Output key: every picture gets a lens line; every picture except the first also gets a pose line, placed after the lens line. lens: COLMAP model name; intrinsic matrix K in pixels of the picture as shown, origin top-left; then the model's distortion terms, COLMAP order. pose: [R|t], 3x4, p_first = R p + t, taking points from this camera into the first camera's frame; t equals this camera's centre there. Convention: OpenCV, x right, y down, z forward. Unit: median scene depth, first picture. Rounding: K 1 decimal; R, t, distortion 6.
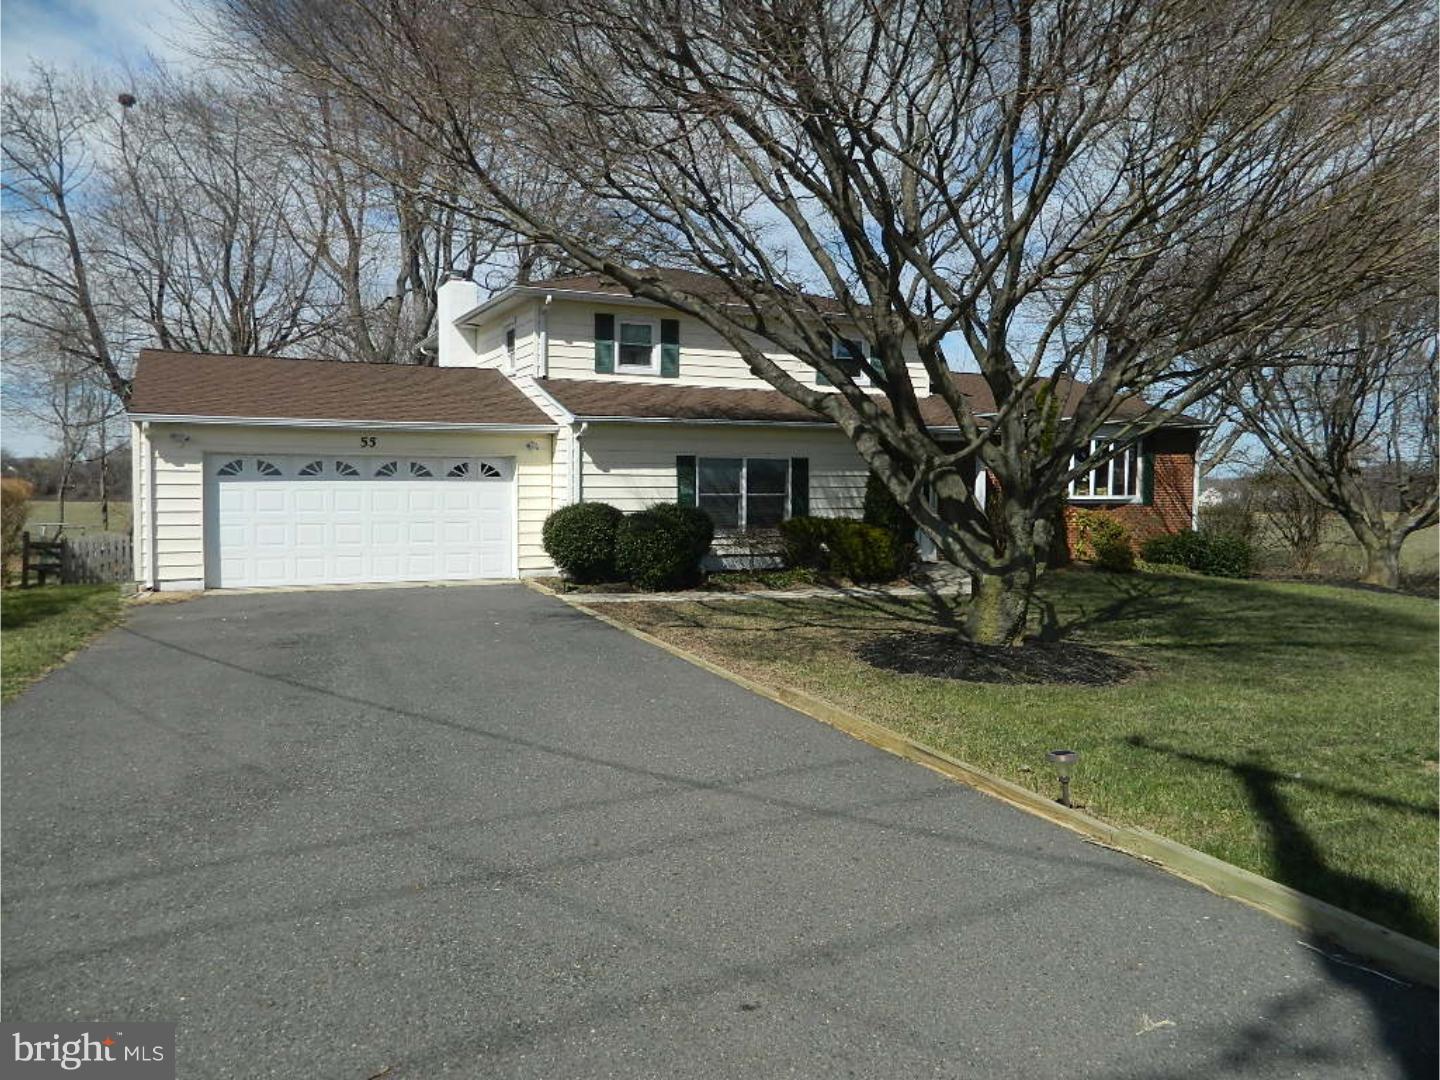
lens RADIAL K [[1046.6, 0, 720.0], [0, 1046.6, 540.0], [0, 0, 1]] dist [-0.002916, -0.006547]
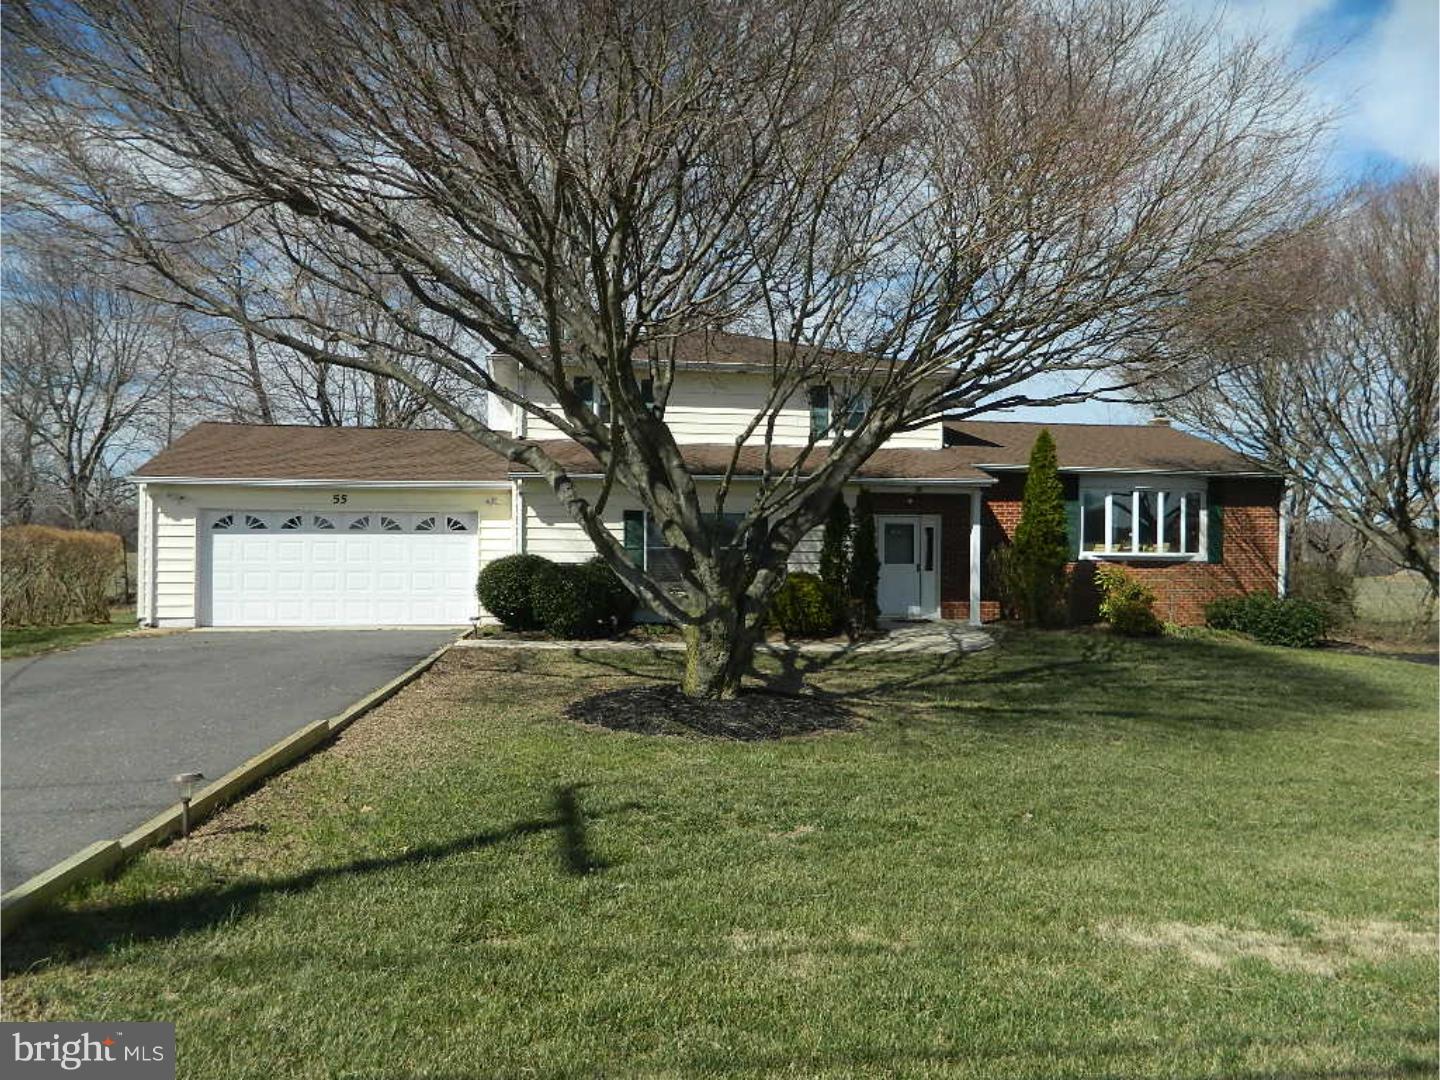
lens RADIAL K [[1046.6, 0, 720.0], [0, 1046.6, 540.0], [0, 0, 1]] dist [-0.002916, -0.006547]
pose [[0.964095, 0.001915, -0.265552, 0.350732], [-0.017082, 0.998350, -0.054818, 0.004533], [0.265009, 0.057385, 0.962537, 0.032018]]
